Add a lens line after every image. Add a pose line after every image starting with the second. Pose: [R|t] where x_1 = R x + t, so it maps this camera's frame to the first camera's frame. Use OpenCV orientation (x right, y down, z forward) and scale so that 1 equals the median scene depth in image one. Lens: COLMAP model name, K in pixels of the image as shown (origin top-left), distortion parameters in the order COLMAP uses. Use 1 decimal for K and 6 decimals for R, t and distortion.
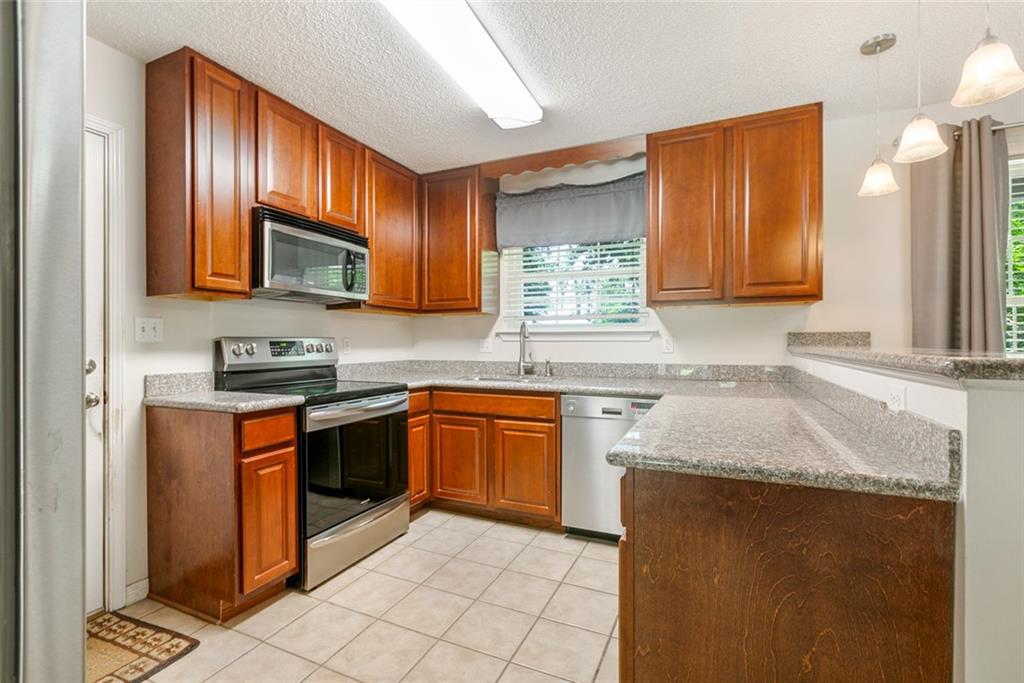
lens RADIAL K [[457.2, 0, 513.9], [0, 457.2, 344.9], [0, 0, 1]] dist [0.001705, -0.000400]
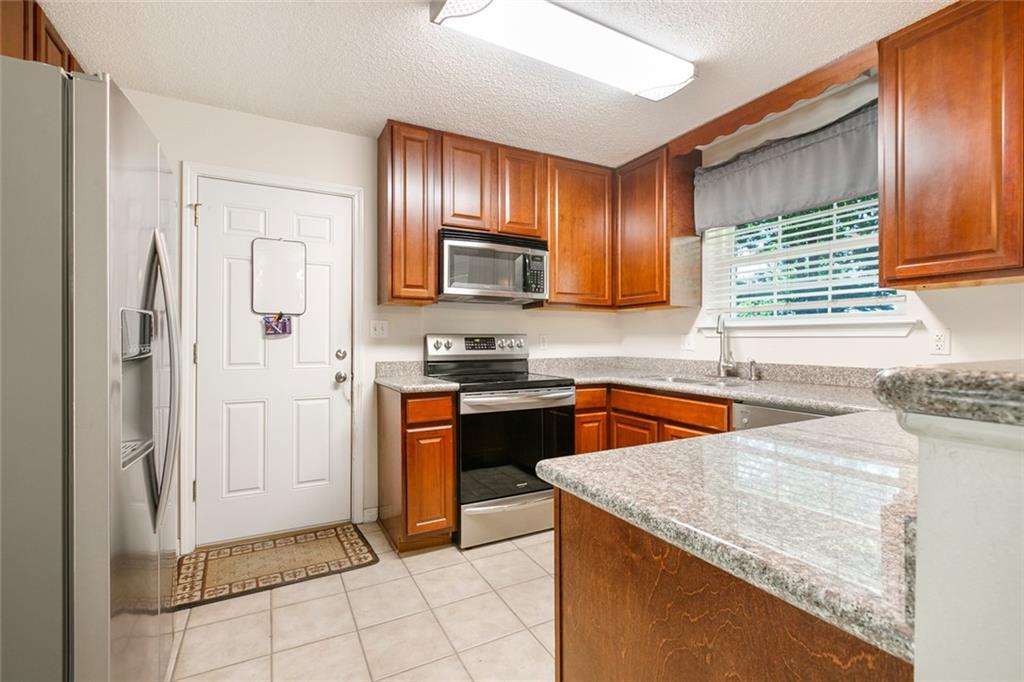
lens RADIAL K [[457.2, 0, 512.7], [0, 457.2, 340.4], [0, 0, 1]] dist [0.001705, -0.000400]
pose [[0.792504, 0.003192, -0.609859, 0.333845], [-0.004918, 0.999987, -0.001157, 0.000672], [0.609847, 0.003916, 0.792509, 0.129745]]
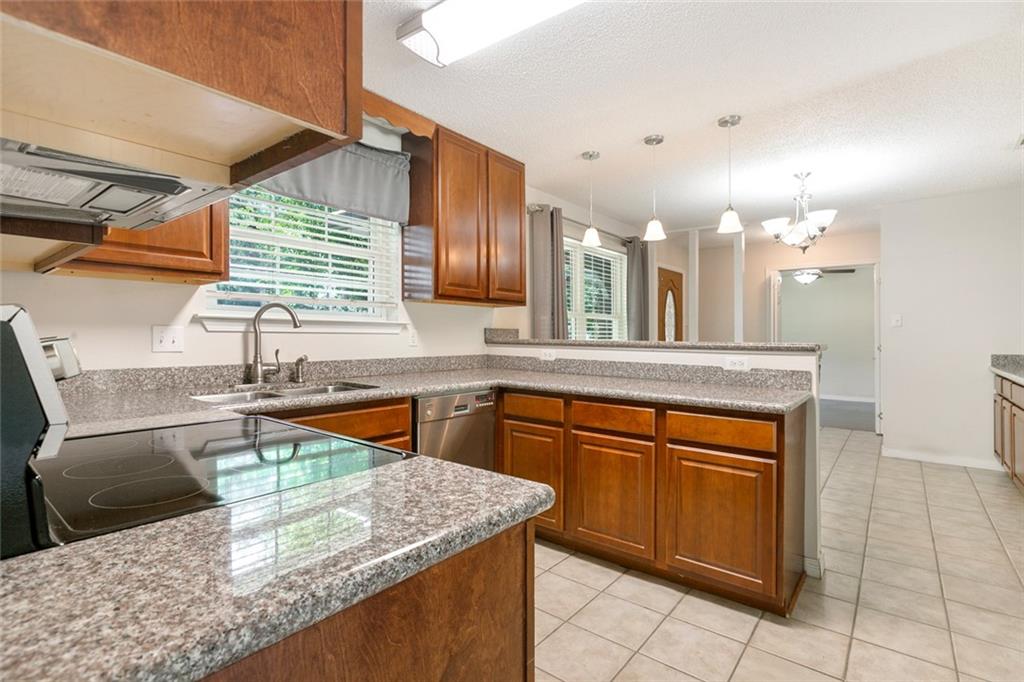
lens RADIAL K [[481.7, 0, 513.5], [0, 481.7, 337.0], [0, 0, 1]] dist [0.001361, 0.000054]
pose [[0.244076, 0.001345, 0.969755, -0.816198], [-0.003643, 0.999993, -0.000470, -0.003449], [-0.969749, -0.003418, 0.244079, 0.715459]]
